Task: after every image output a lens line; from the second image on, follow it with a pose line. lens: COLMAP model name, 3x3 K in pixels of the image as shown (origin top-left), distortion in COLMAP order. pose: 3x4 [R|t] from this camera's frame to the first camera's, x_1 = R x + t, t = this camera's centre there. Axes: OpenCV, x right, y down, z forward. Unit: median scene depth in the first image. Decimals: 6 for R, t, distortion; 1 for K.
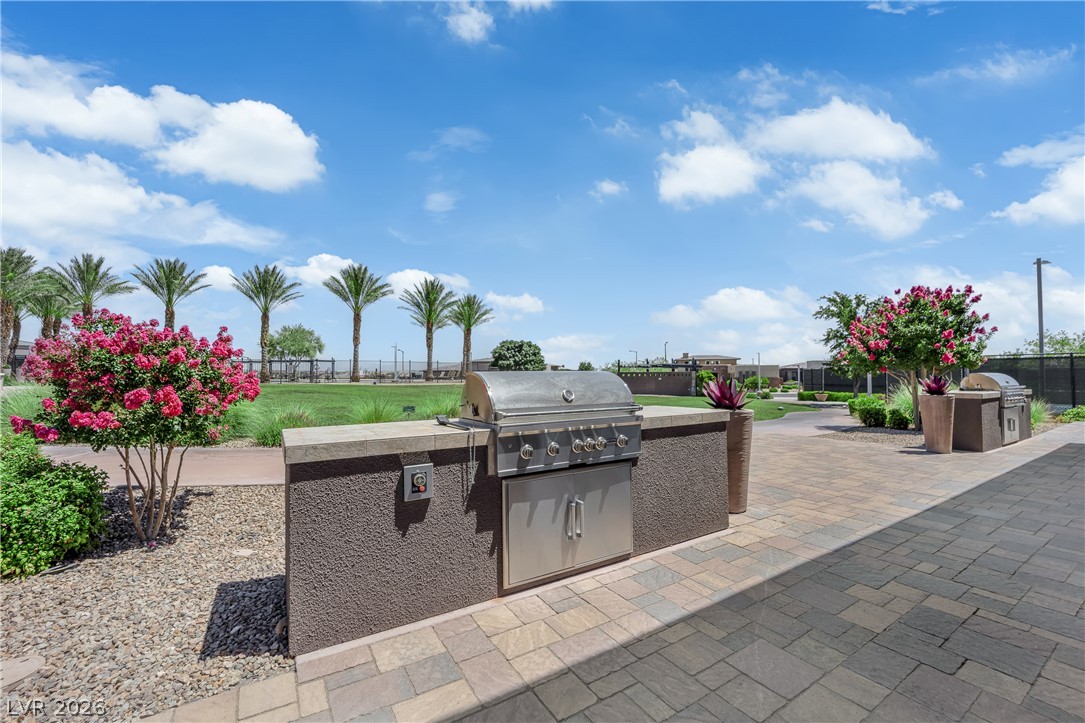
lens RADIAL K [[436.5, 0, 543.7], [0, 436.5, 366.3], [0, 0, 1]] dist [-0.000040, -0.000022]
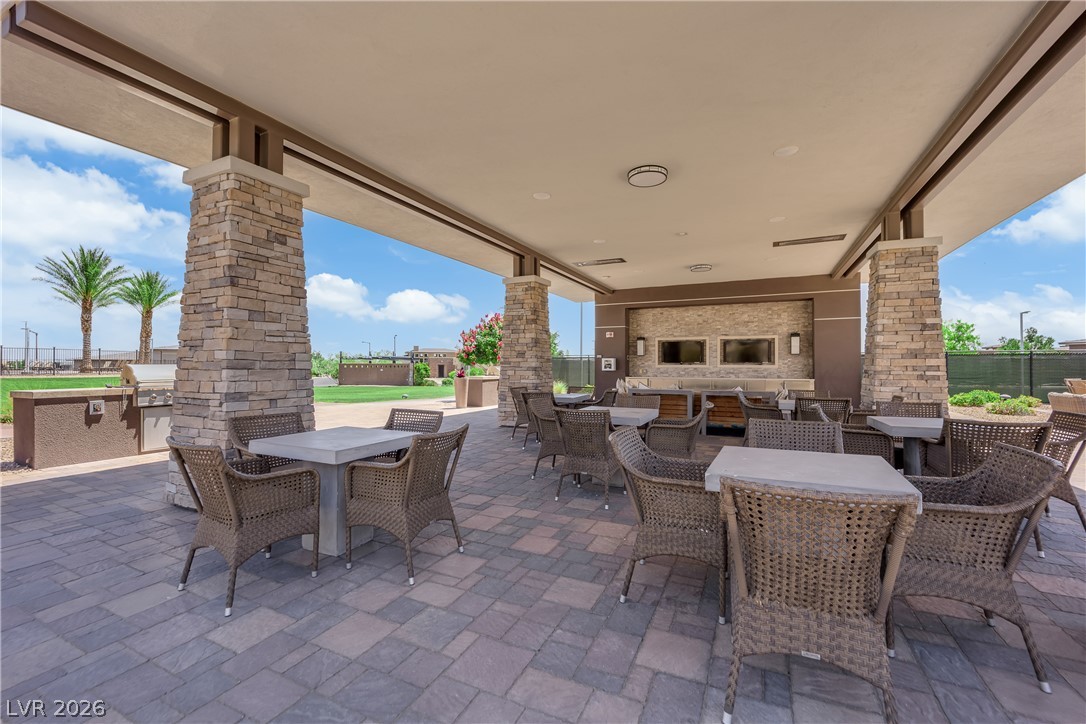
lens RADIAL K [[441.3, 0, 543.1], [0, 441.3, 364.1], [0, 0, 1]] dist [-0.021122, 0.000030]
pose [[0.845805, 0.007361, 0.533441, 0.031595], [-0.015072, 0.999835, 0.010102, -0.003081], [-0.533279, -0.016584, 0.845777, -0.138547]]
